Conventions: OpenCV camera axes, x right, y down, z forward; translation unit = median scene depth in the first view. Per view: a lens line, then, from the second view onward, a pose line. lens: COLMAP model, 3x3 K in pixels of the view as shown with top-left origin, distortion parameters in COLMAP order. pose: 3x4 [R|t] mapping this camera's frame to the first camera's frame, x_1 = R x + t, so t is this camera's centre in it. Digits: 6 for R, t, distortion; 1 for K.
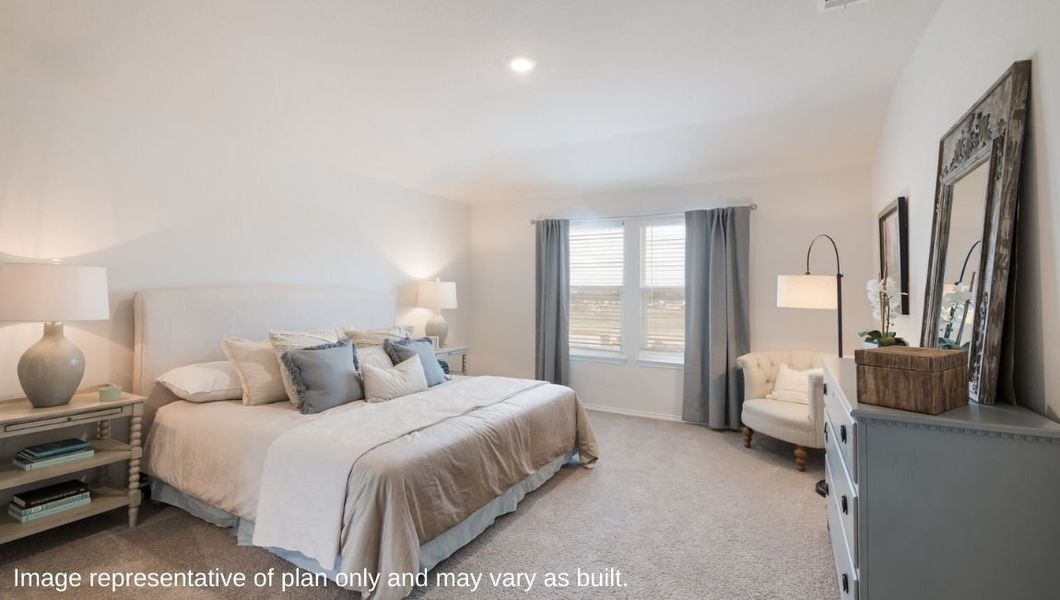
lens RADIAL K [[462.9, 0, 534.8], [0, 462.9, 300.6], [0, 0, 1]] dist [0.011162, -0.010546]
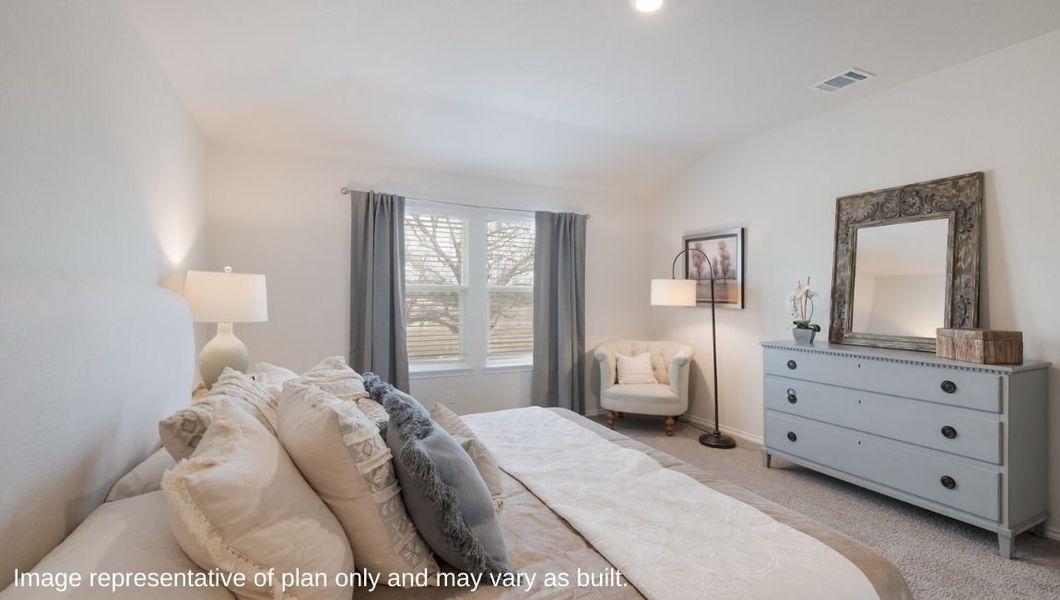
lens RADIAL K [[462.9, 0, 534.8], [0, 462.9, 300.6], [0, 0, 1]] dist [0.011162, -0.010546]
pose [[0.576748, -0.013987, 0.816803, -0.489663], [0.009218, 0.999901, 0.010613, -0.011133], [-0.816870, 0.001408, 0.576820, 0.430595]]
